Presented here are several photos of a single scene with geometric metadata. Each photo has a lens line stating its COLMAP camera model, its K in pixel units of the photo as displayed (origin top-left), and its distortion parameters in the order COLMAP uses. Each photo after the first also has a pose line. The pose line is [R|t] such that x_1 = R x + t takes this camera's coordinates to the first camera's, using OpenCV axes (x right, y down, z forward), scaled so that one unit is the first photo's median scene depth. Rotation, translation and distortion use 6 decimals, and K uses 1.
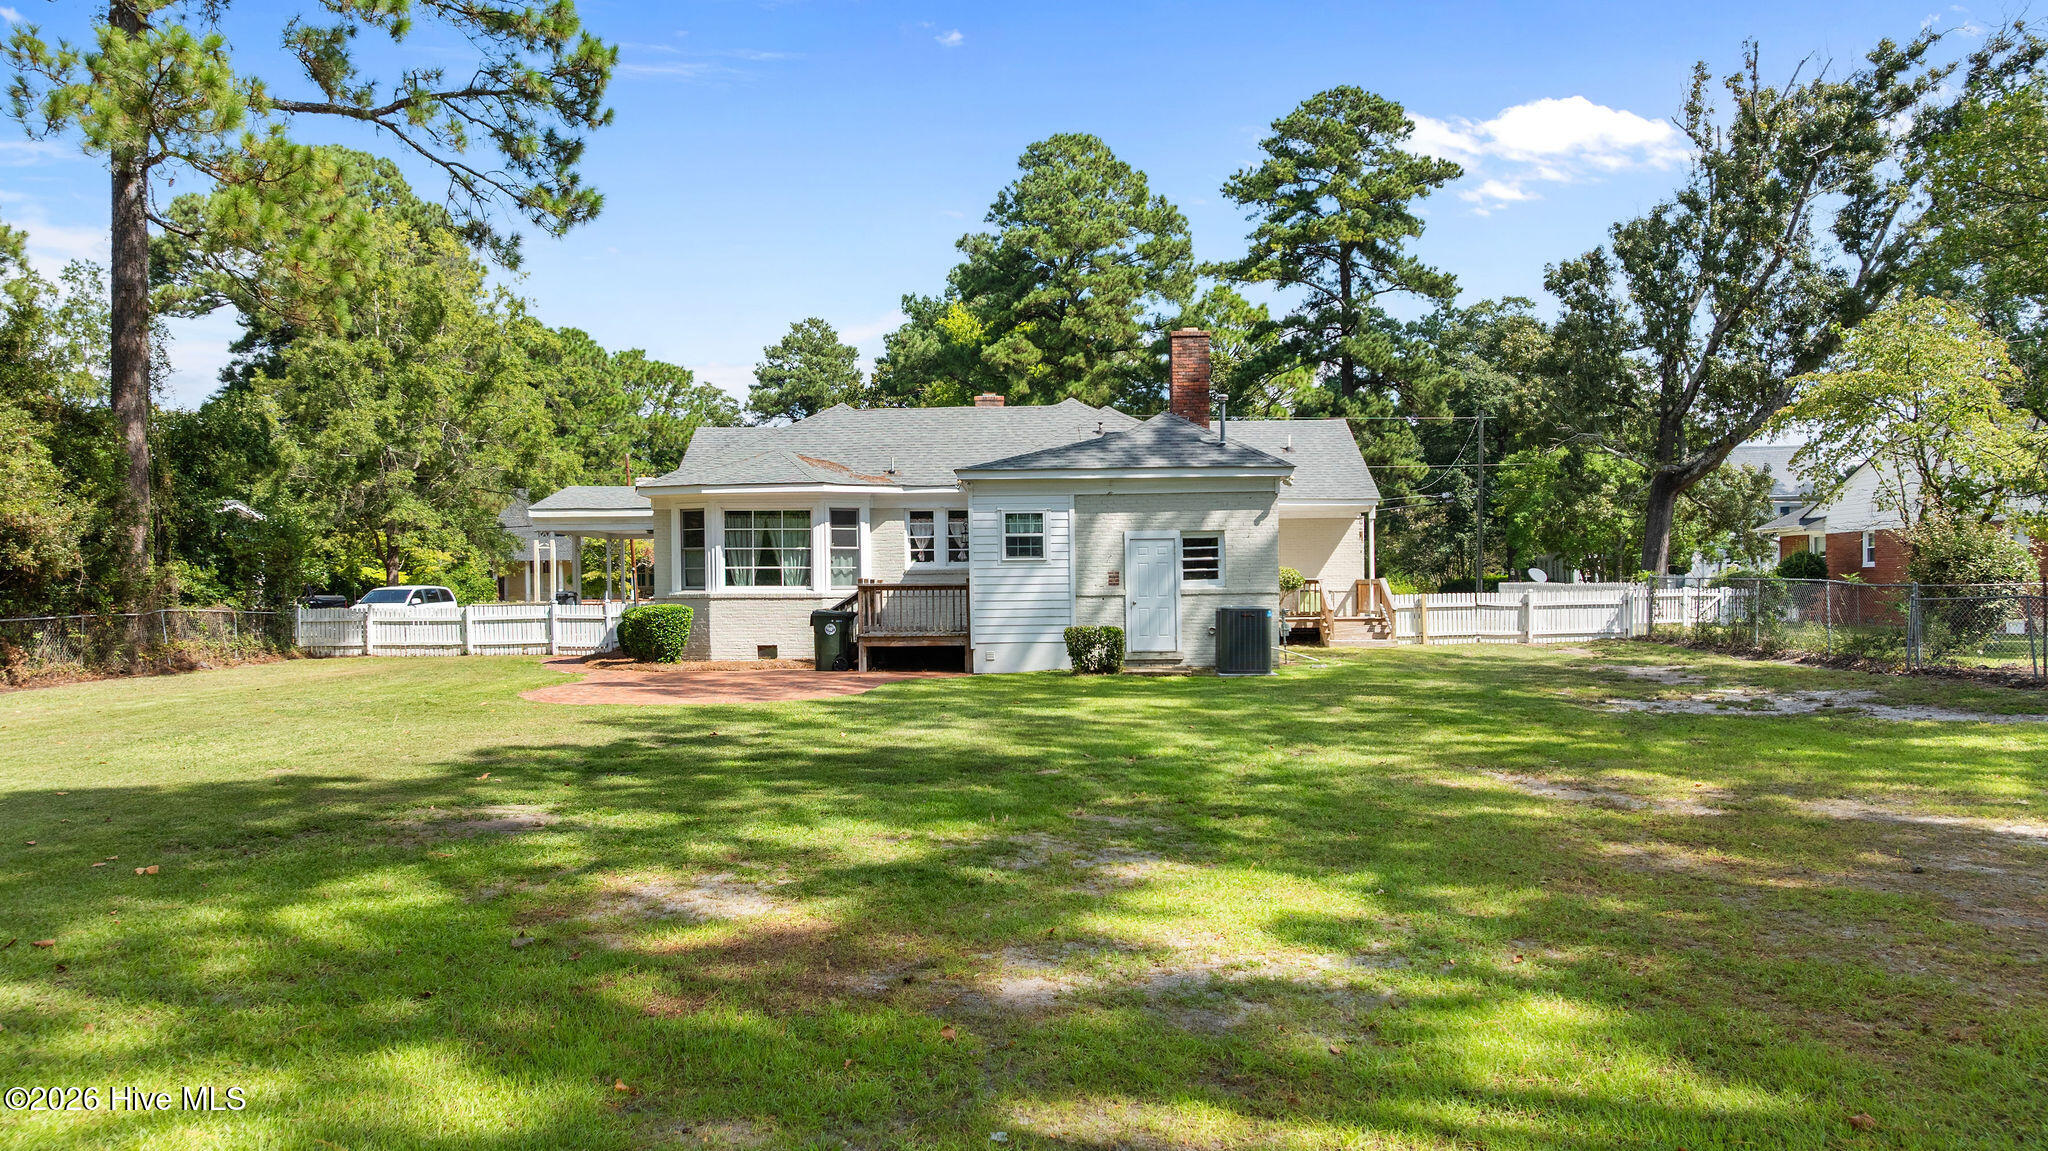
lens RADIAL K [[1467.2, 0, 1044.7], [0, 1467.2, 691.3], [0, 0, 1]] dist [-0.000709, 0.002588]
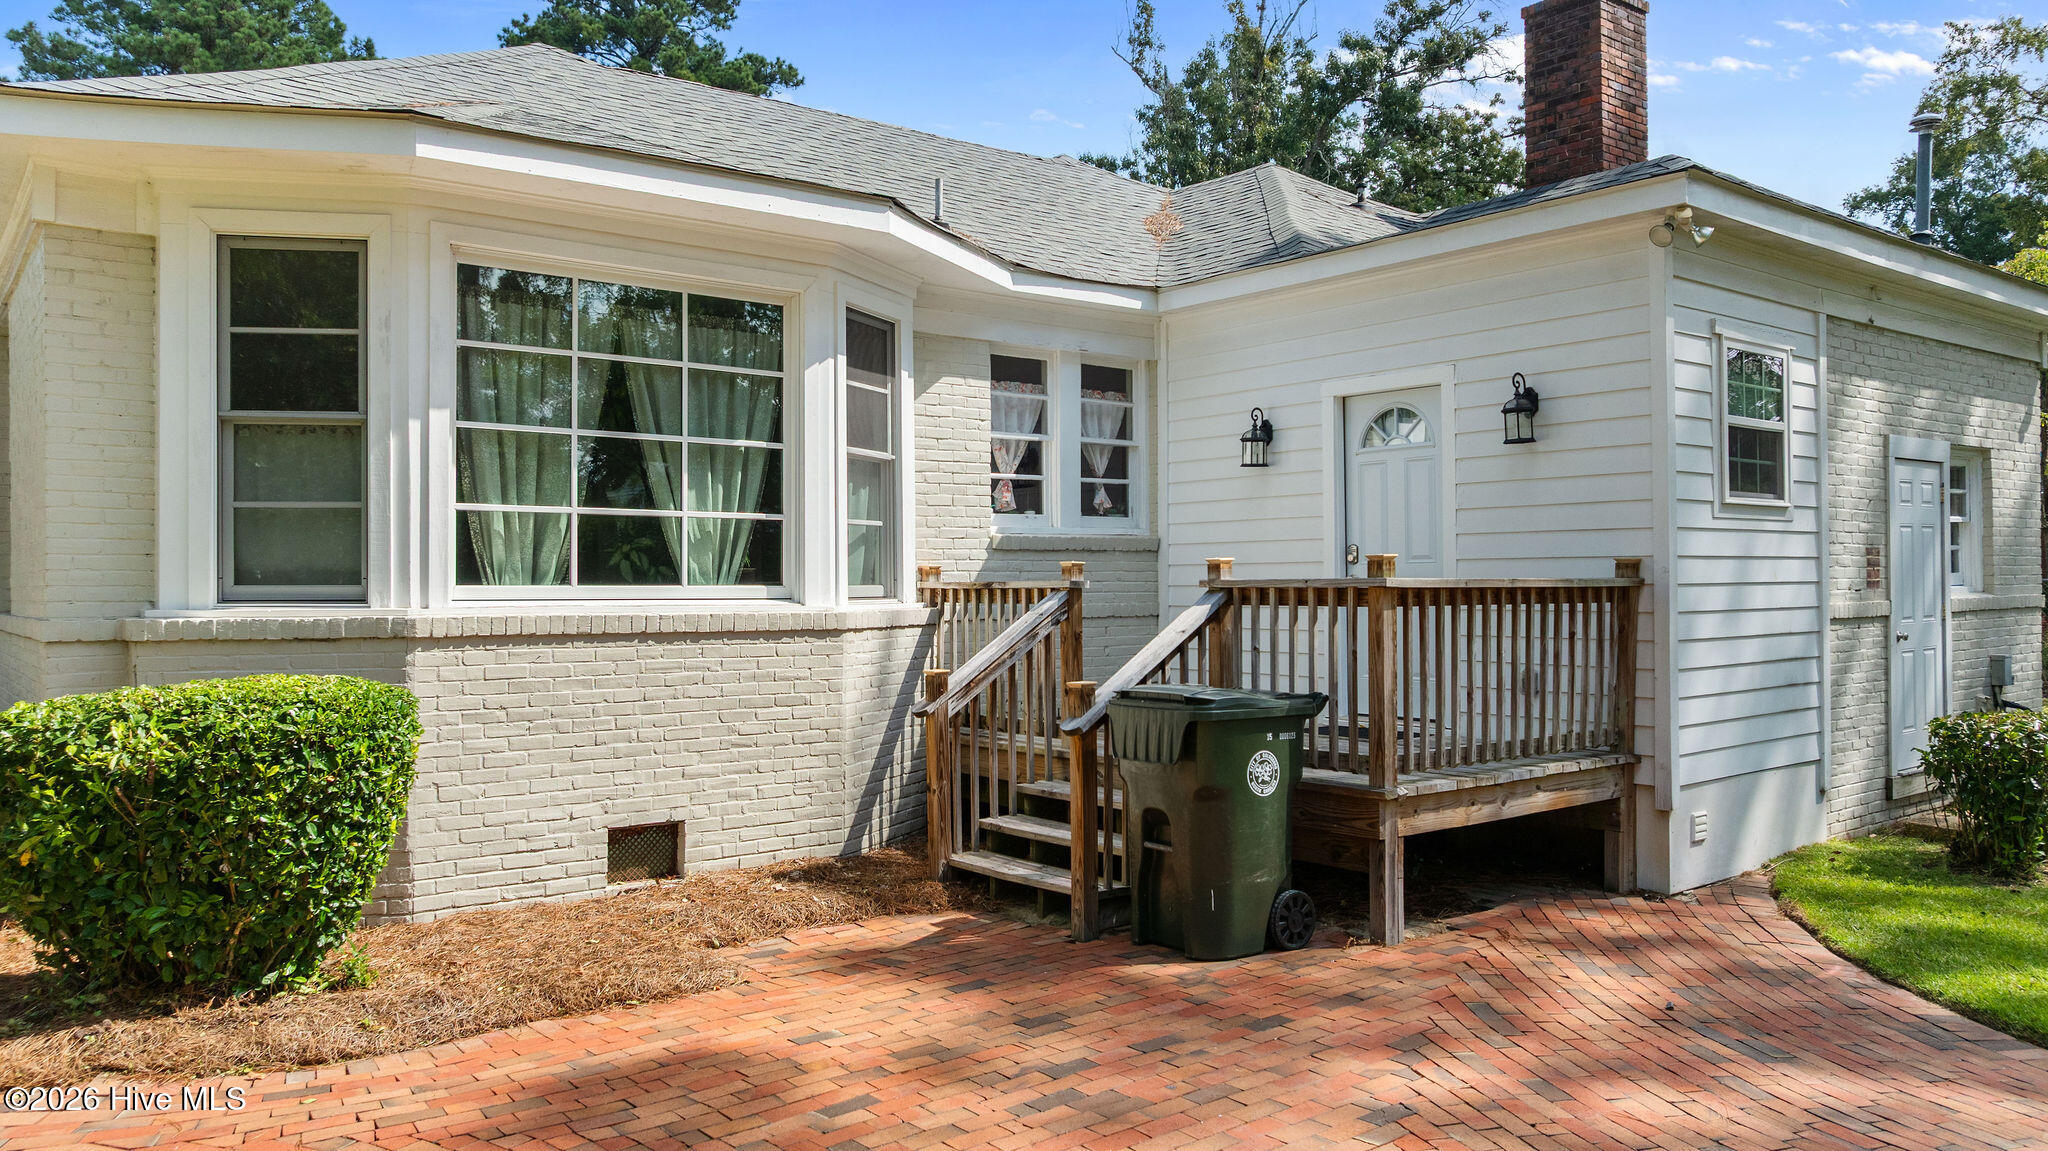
lens RADIAL K [[1485.5, 0, 1024.0], [0, 1485.5, 575.5], [0, 0, 1]] dist [-0.026192, 0.030794]
pose [[0.794927, 0.008525, 0.606645, -0.288060], [0.040188, 0.996965, -0.066671, -0.053809], [-0.605373, 0.077379, 0.792172, 0.758156]]
